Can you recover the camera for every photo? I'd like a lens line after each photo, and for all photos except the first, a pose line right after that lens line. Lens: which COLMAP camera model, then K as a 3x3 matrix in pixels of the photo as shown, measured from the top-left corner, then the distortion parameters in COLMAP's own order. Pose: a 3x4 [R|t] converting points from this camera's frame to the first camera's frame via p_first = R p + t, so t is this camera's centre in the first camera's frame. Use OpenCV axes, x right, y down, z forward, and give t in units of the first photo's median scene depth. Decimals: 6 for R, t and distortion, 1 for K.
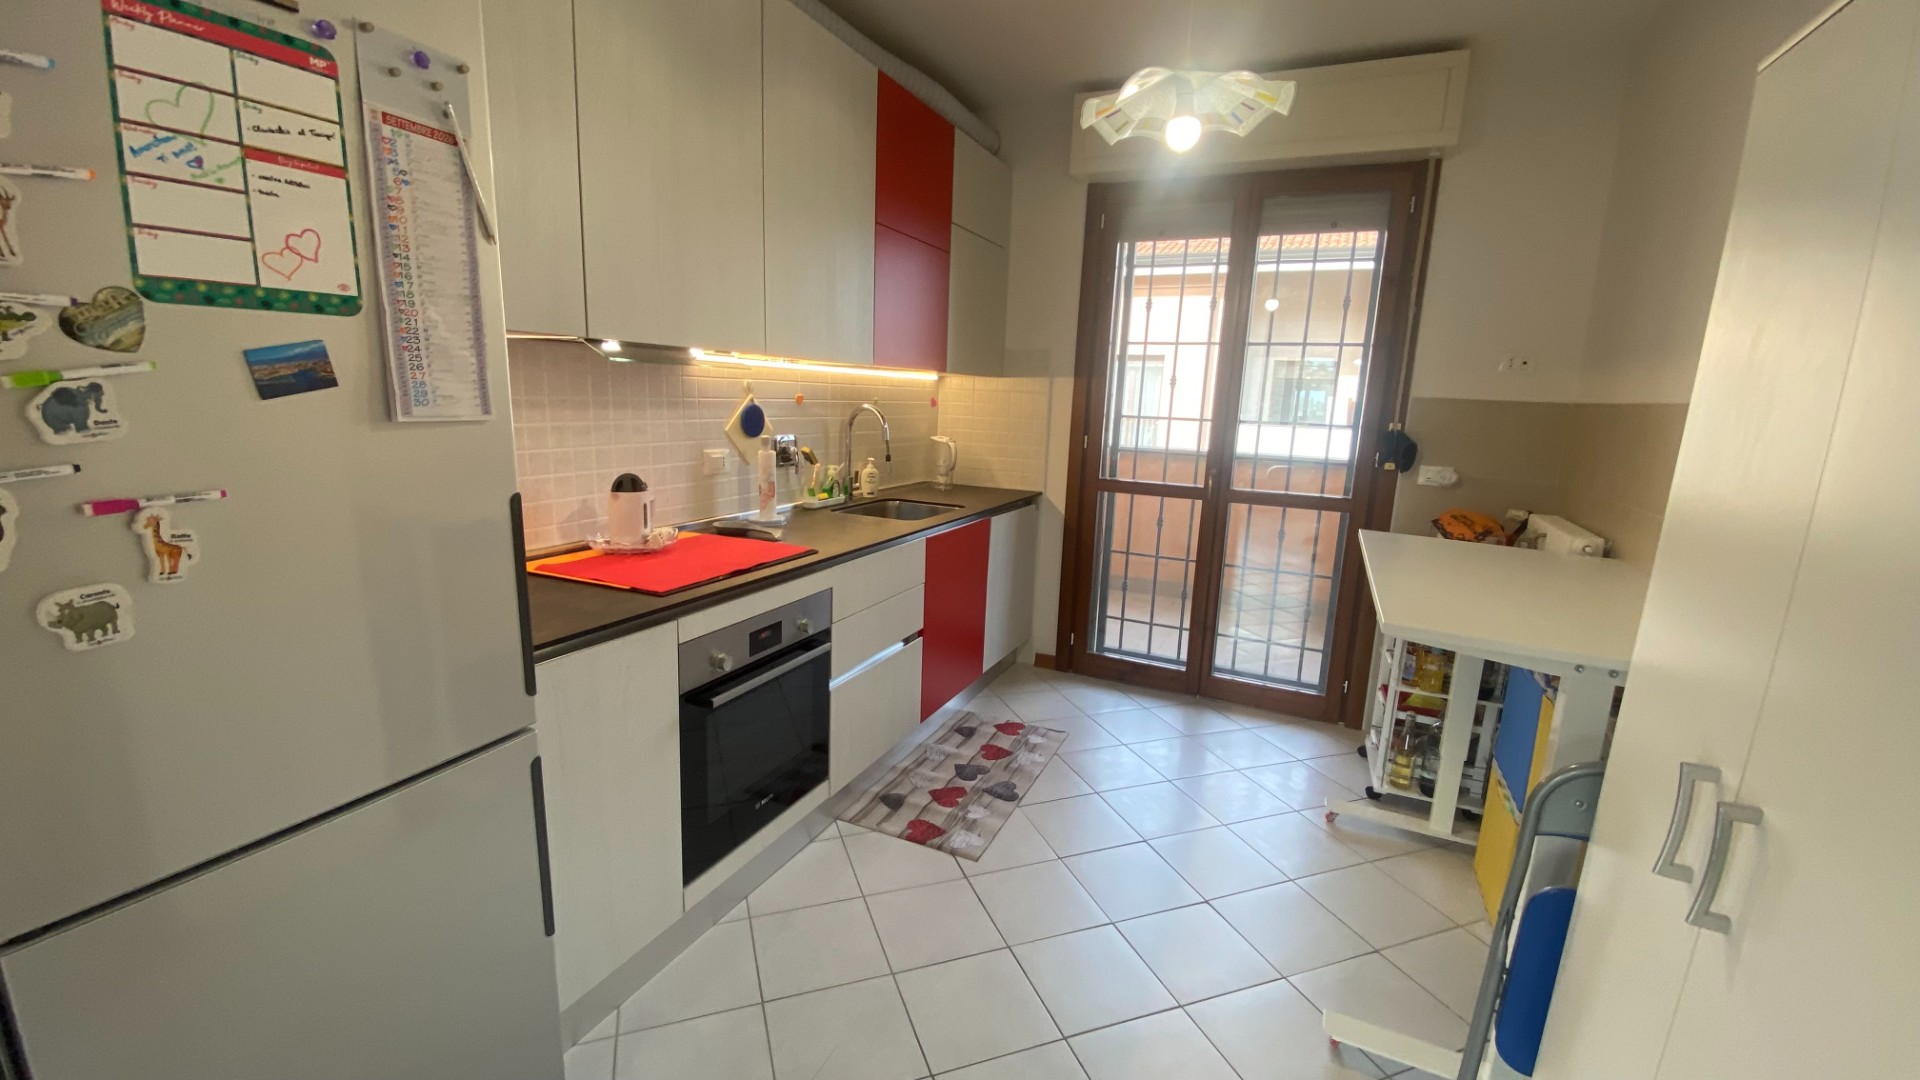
lens RADIAL K [[781.5, 0, 960.0], [0, 781.5, 540.0], [0, 0, 1]] dist [0.032219, -0.023817]
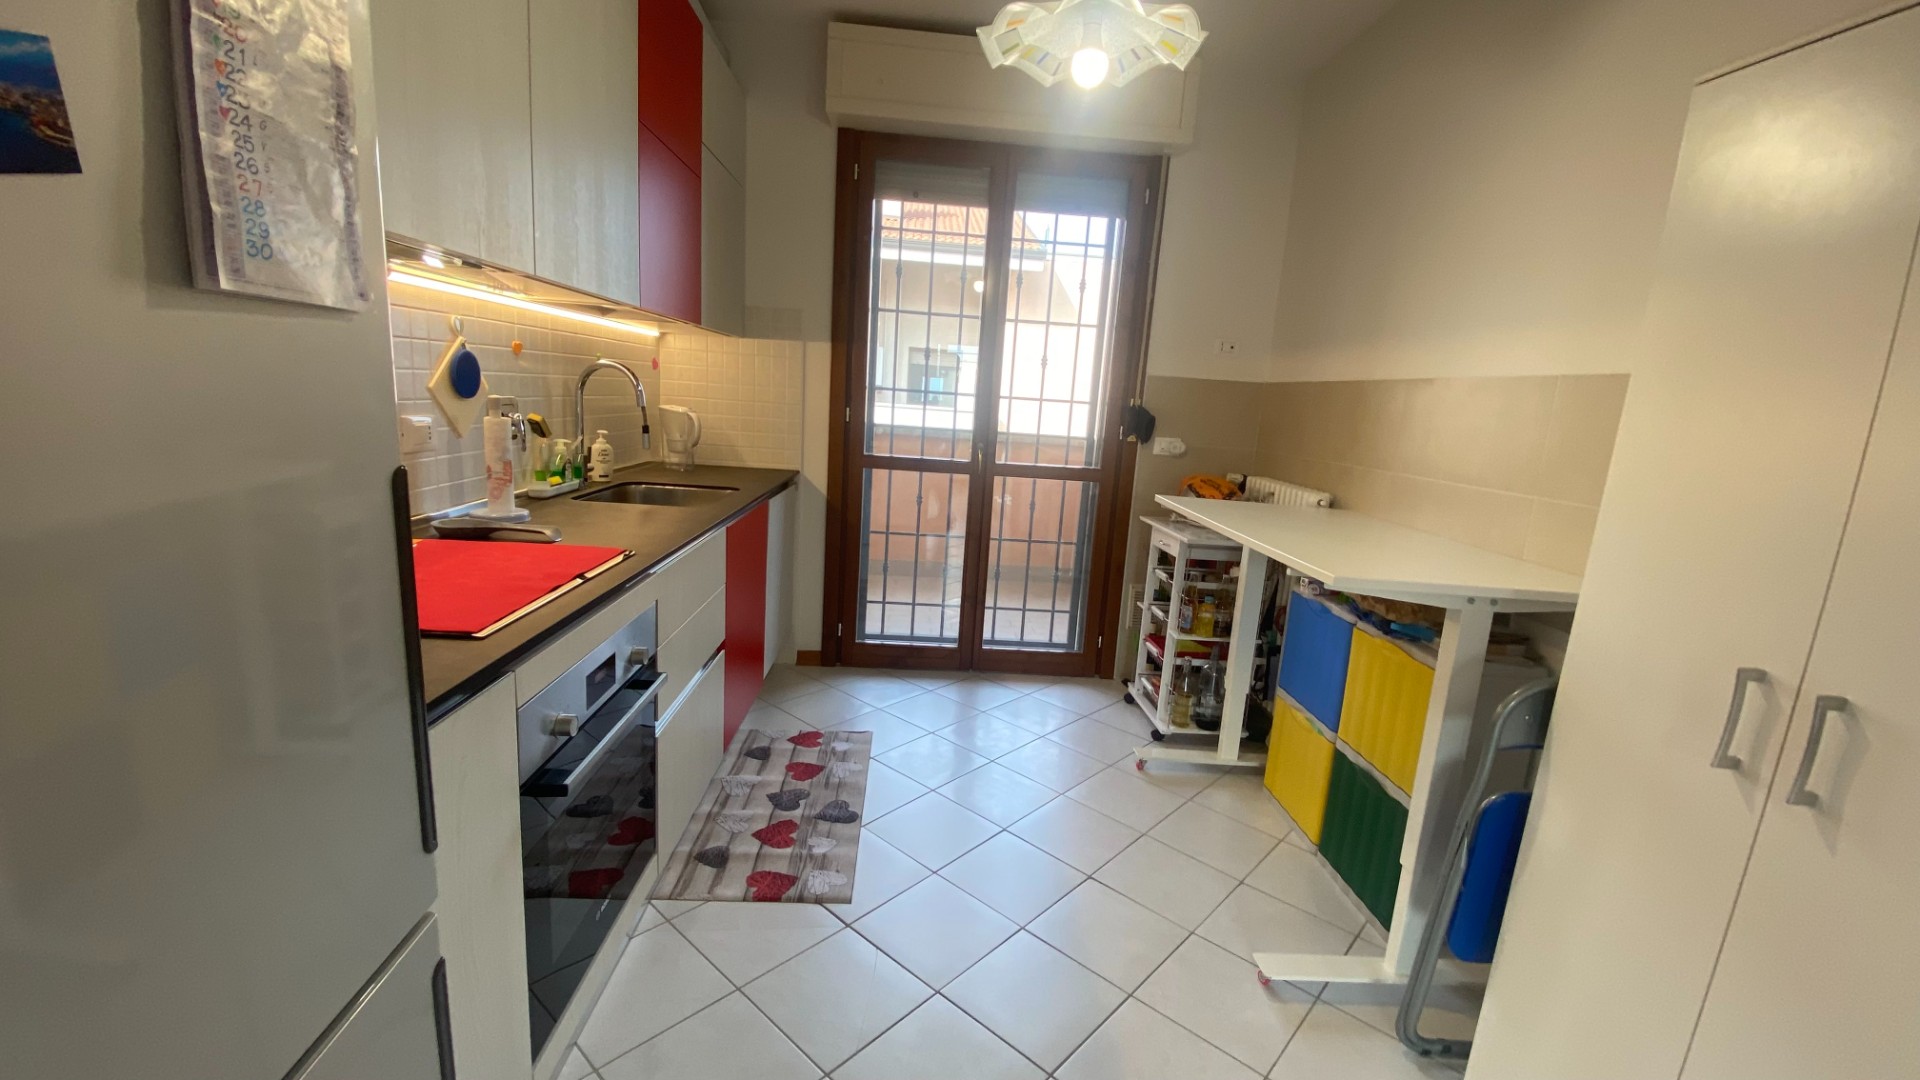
lens RADIAL K [[781.5, 0, 960.0], [0, 781.5, 540.0], [0, 0, 1]] dist [0.032219, -0.023817]
pose [[0.881679, -0.067063, 0.467059, -0.192564], [0.056628, 0.997733, 0.036363, -0.004778], [-0.468439, -0.005612, 0.883478, 0.155155]]
